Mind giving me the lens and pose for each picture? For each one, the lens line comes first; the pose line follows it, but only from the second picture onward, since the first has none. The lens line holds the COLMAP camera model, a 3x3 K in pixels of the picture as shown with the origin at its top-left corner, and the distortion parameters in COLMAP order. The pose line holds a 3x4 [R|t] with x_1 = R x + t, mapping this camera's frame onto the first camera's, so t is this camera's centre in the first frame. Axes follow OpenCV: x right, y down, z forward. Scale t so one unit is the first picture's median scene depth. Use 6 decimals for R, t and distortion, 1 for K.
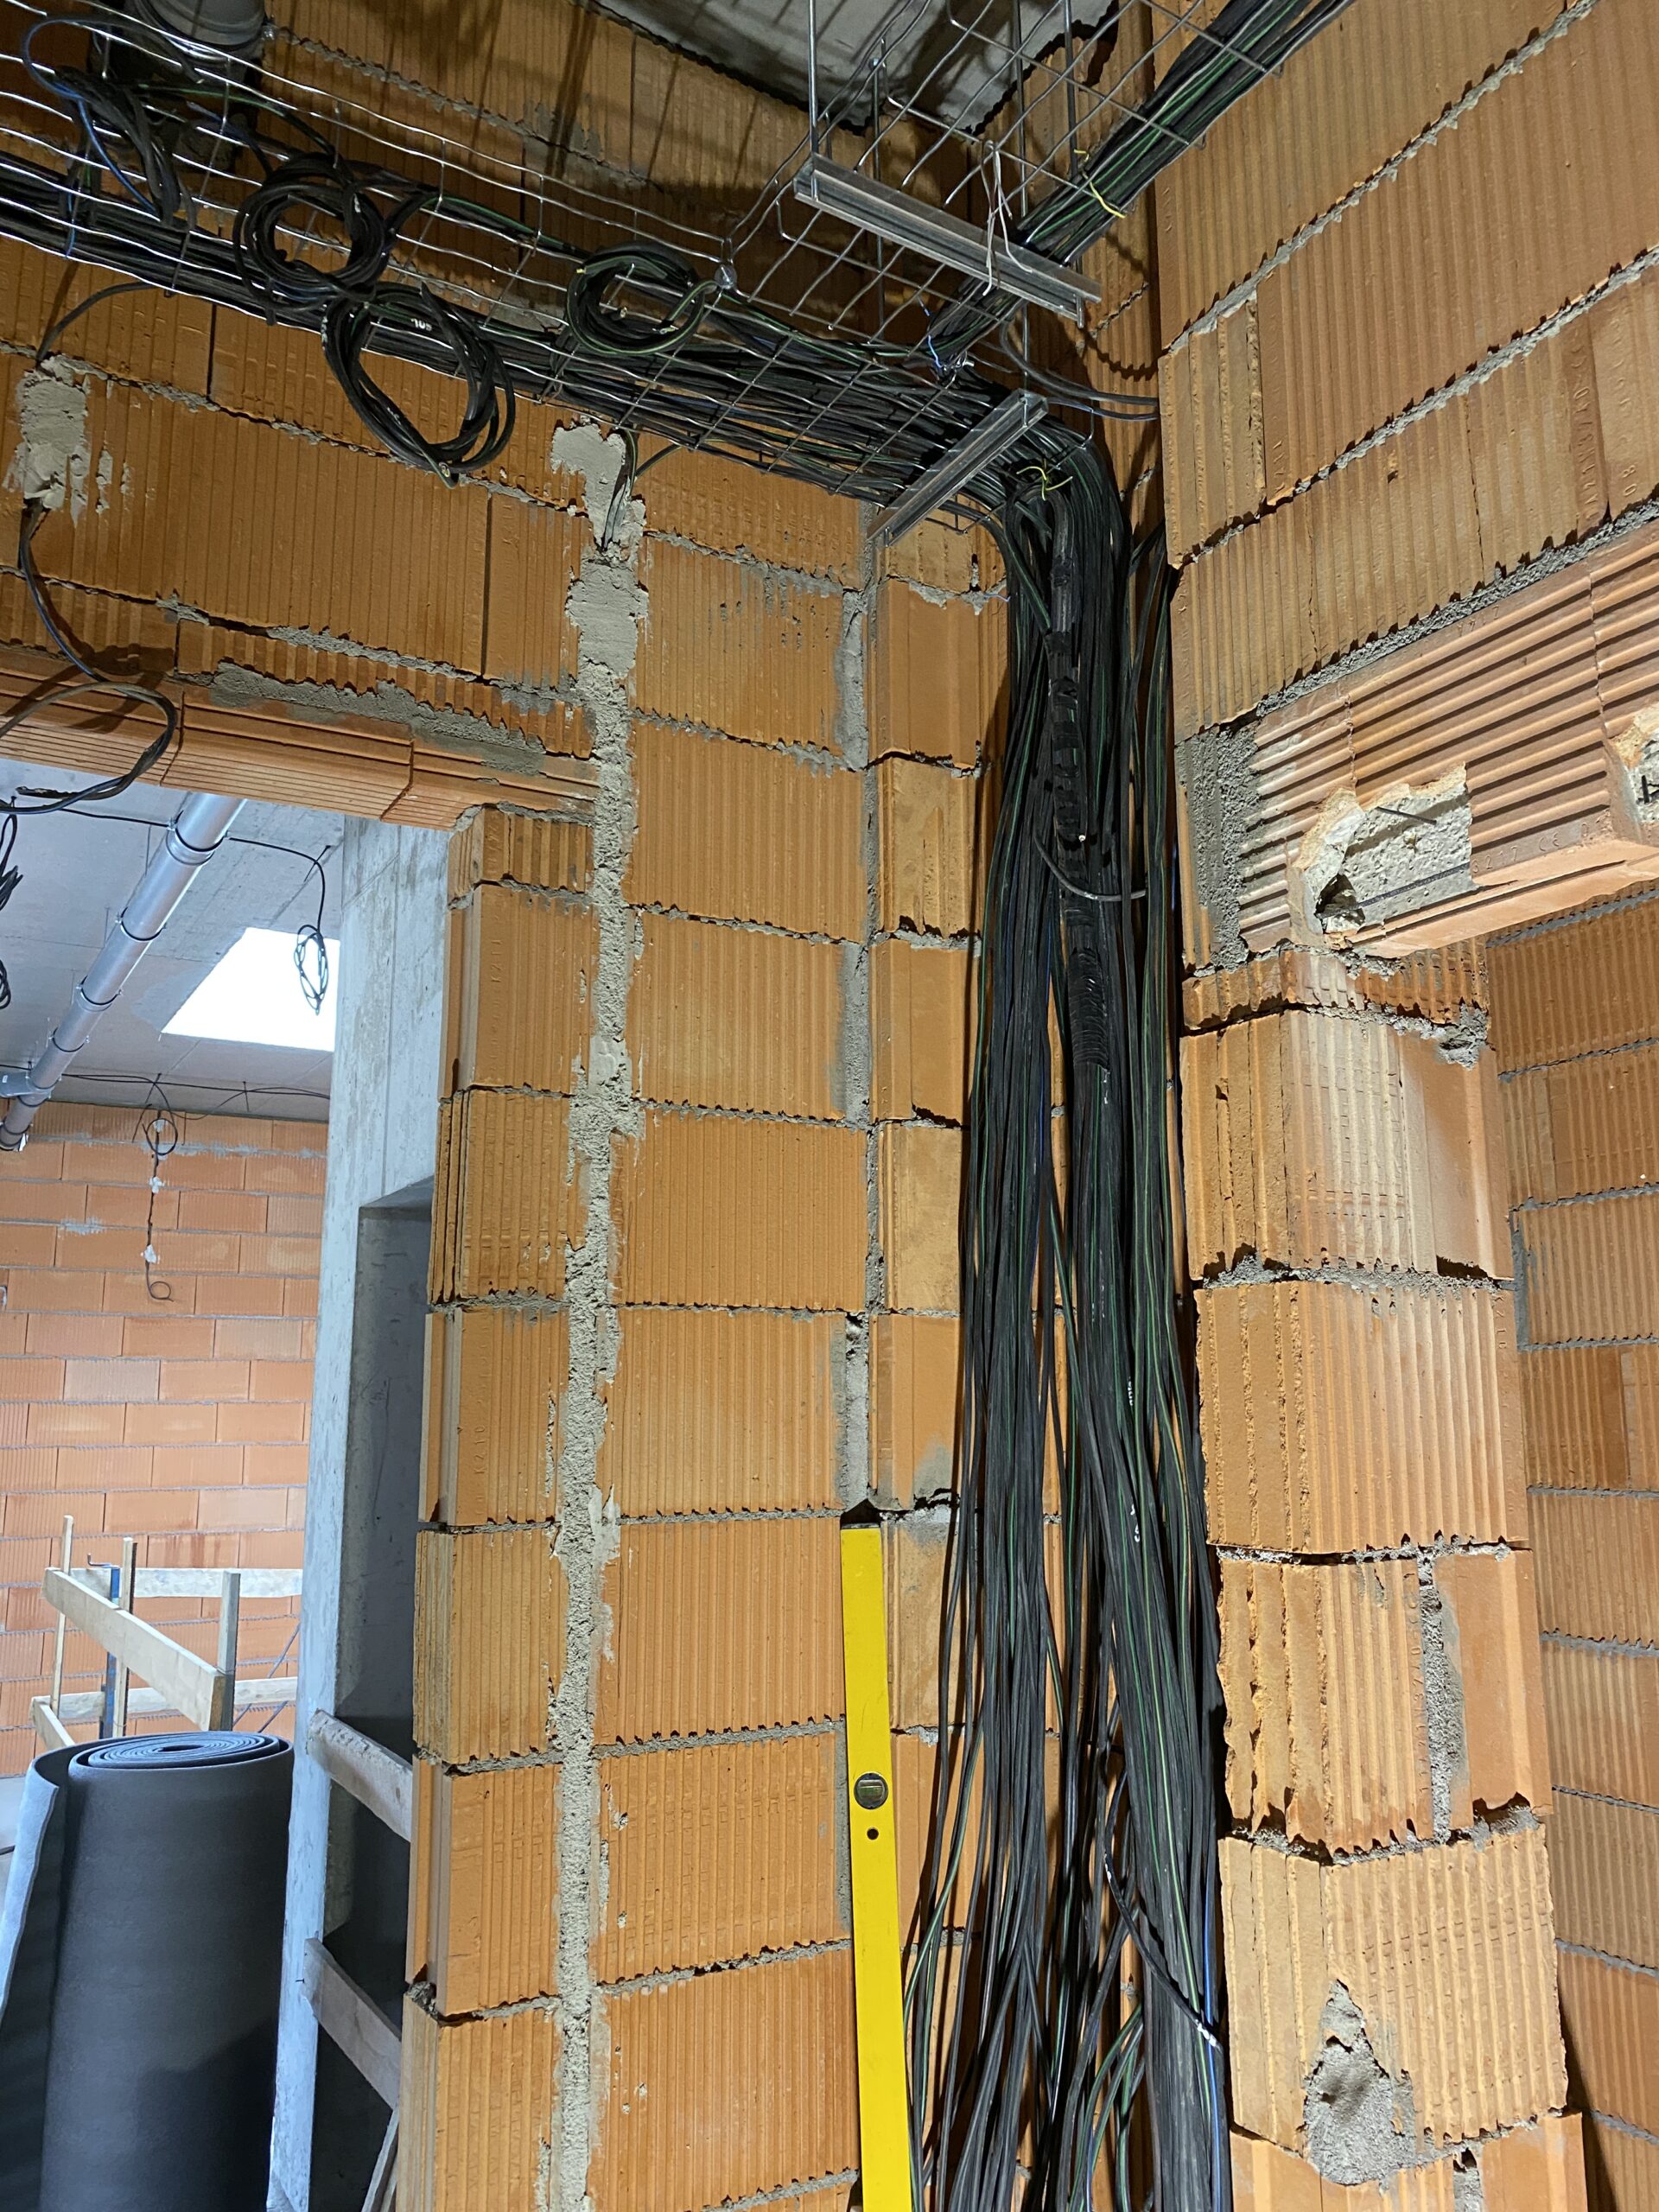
lens RADIAL K [[1666.5, 0, 671.8], [0, 1666.5, 1196.6], [0, 0, 1]] dist [0.065924, -0.080221]
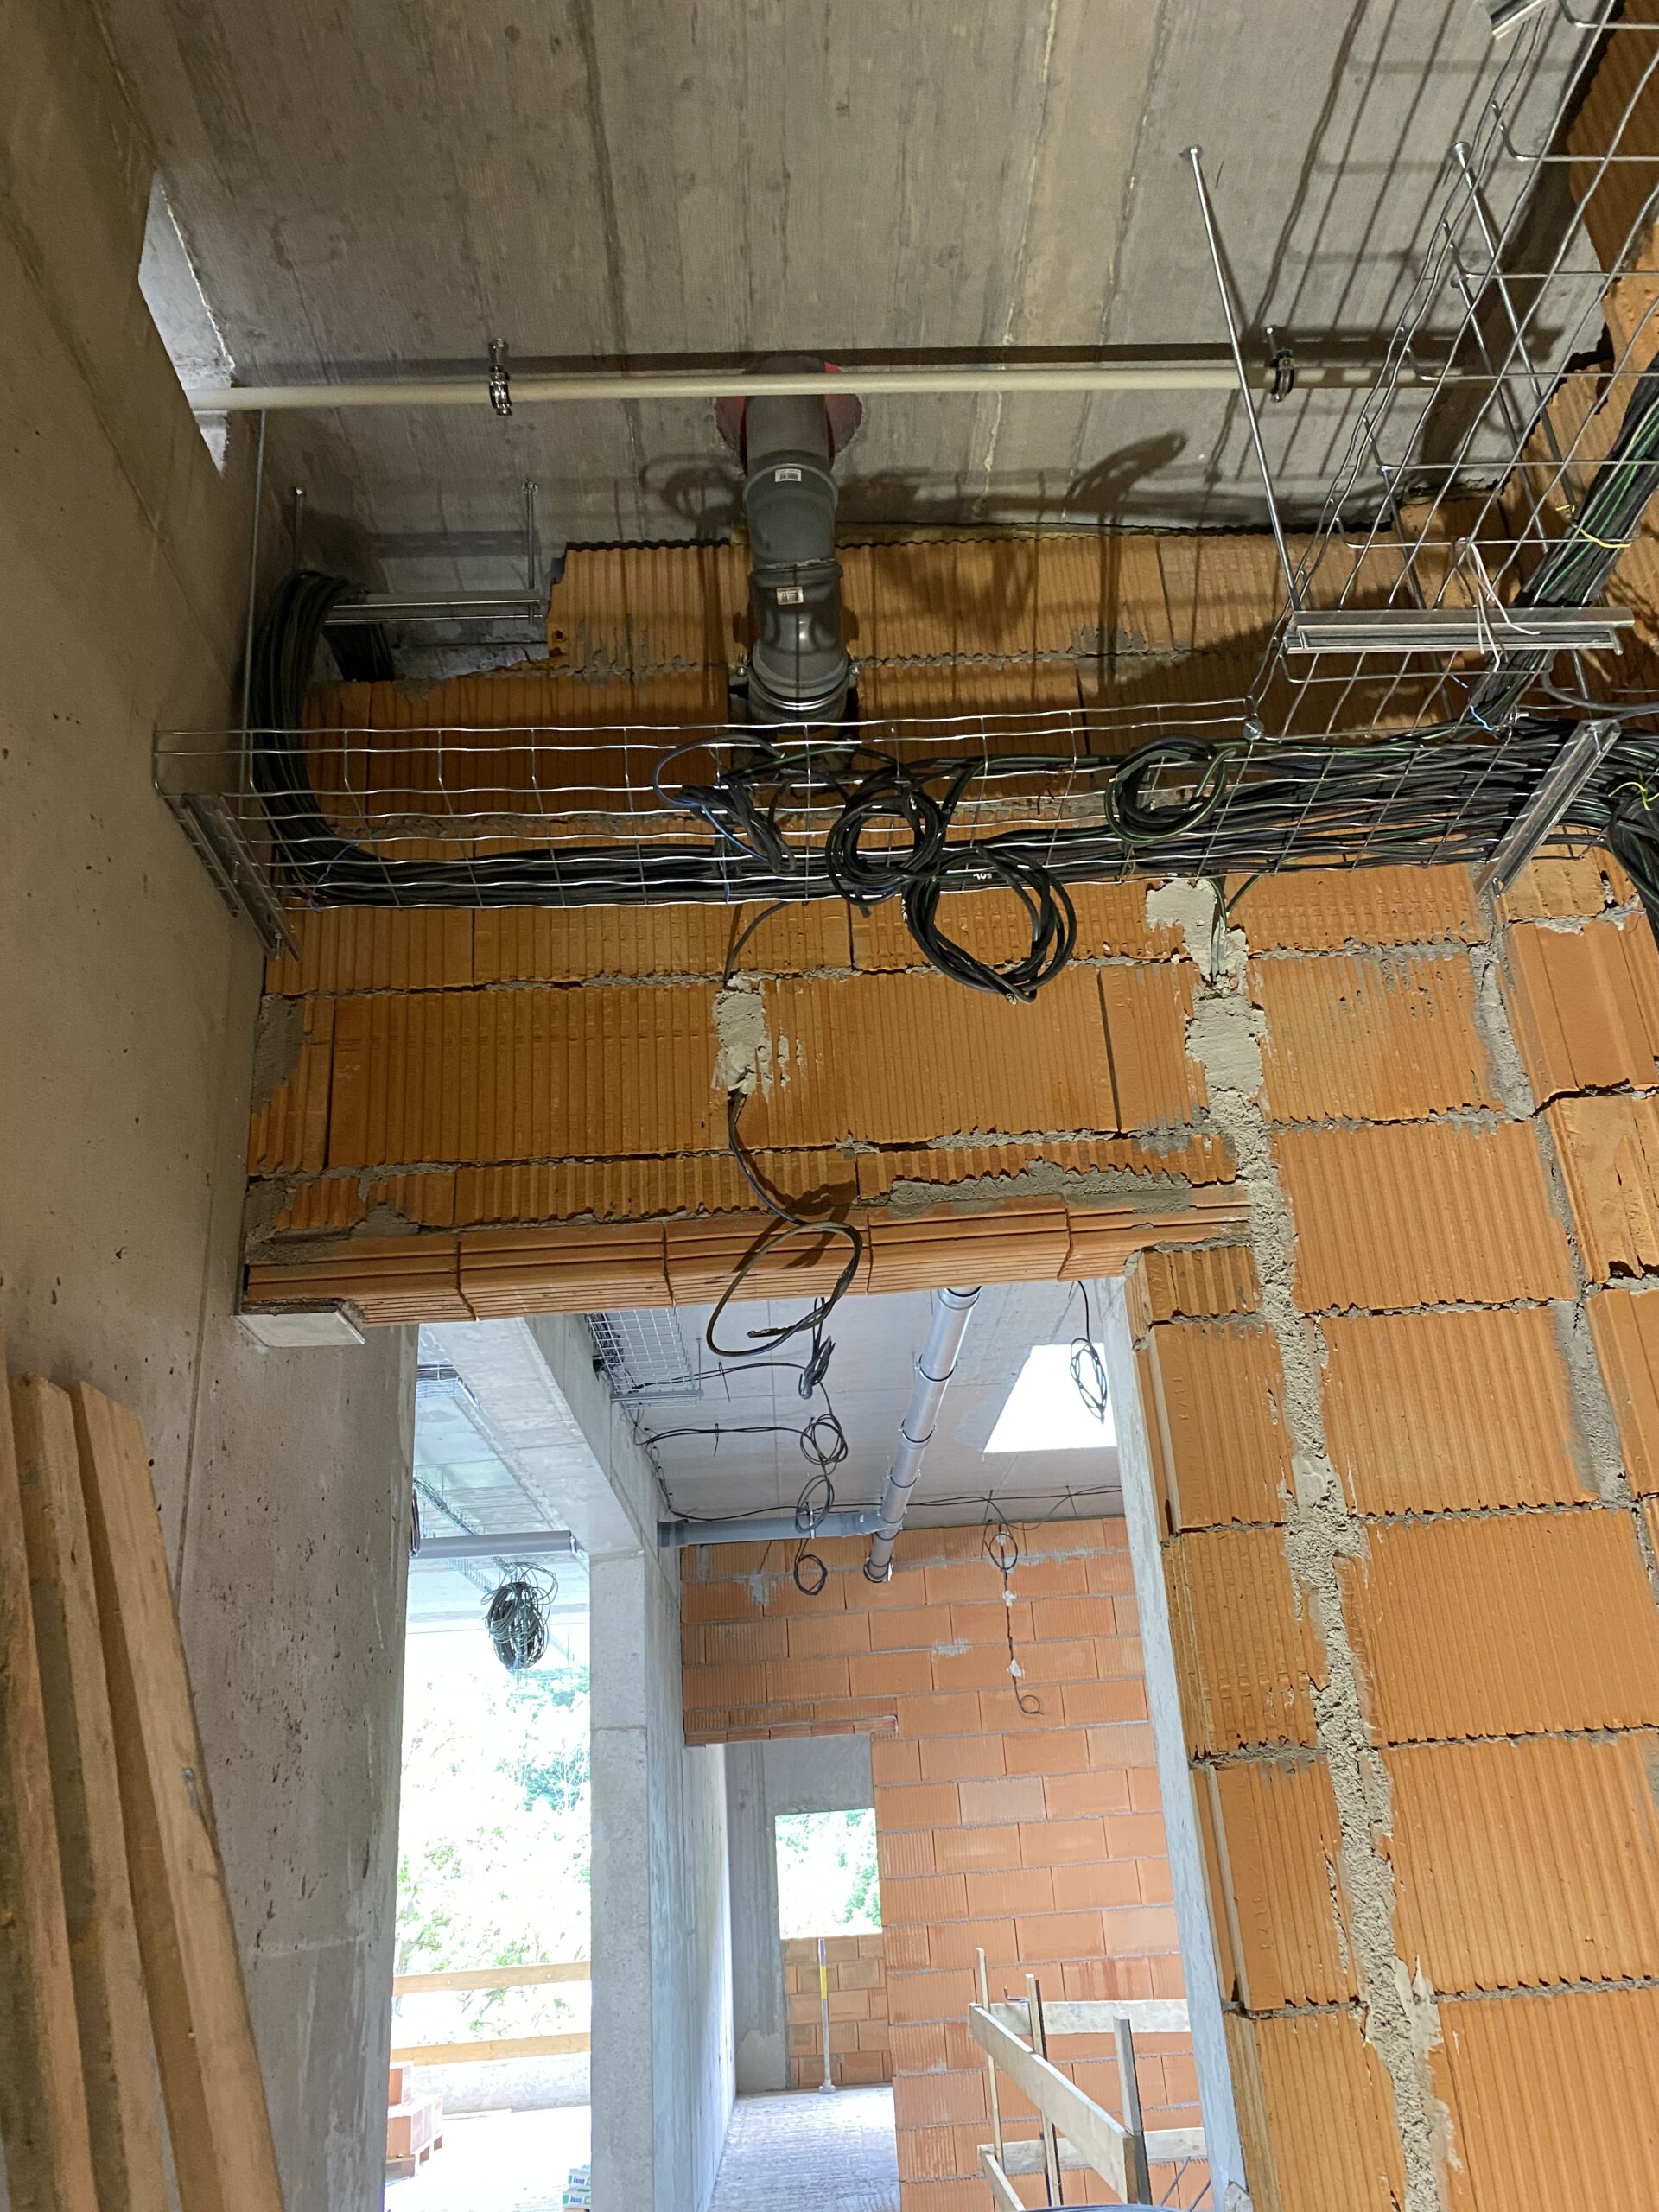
lens RADIAL K [[1696.2, 0, 822.8], [0, 1696.2, 1096.3], [0, 0, 1]] dist [0.001210, -0.005851]
pose [[0.868252, -0.247190, -0.430158, 0.191858], [0.146797, 0.956216, -0.253185, -0.086547], [0.473909, 0.156682, 0.866523, -0.025730]]
